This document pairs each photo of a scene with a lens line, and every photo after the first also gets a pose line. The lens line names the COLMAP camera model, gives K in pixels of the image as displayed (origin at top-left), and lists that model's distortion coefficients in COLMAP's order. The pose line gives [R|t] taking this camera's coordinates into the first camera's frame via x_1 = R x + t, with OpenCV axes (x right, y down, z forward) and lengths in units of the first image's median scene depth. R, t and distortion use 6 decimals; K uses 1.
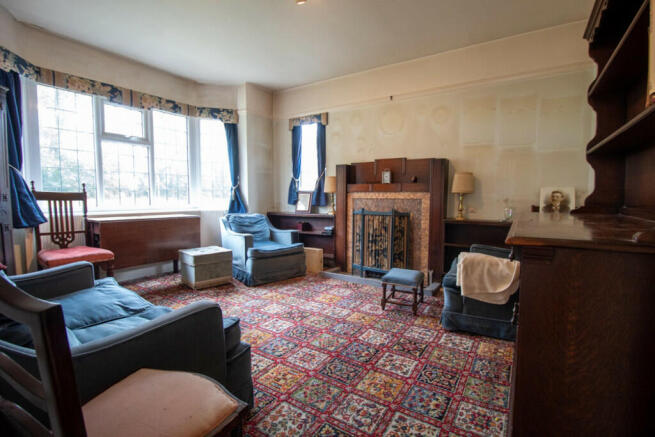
lens RADIAL K [[302.2, 0, 329.4], [0, 302.2, 218.0], [0, 0, 1]] dist [-0.012762, -0.005509]
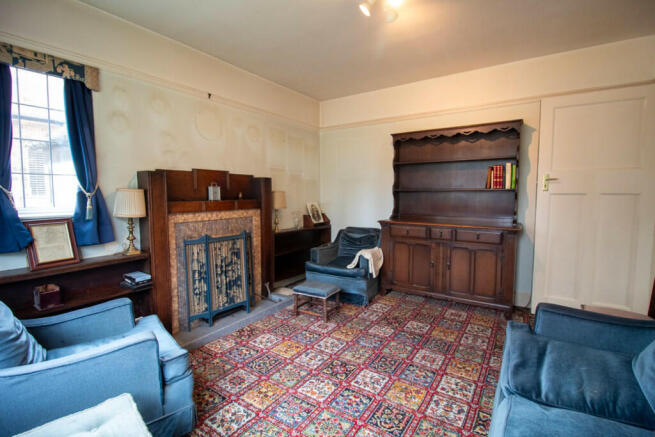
lens RADIAL K [[302.2, 0, 330.2], [0, 302.2, 217.8], [0, 0, 1]] dist [-0.012762, -0.005509]
pose [[0.014387, -0.083576, 0.996398, -0.658791], [0.079525, 0.993440, 0.082179, -0.117212], [-0.996729, 0.078056, 0.020939, 0.717604]]
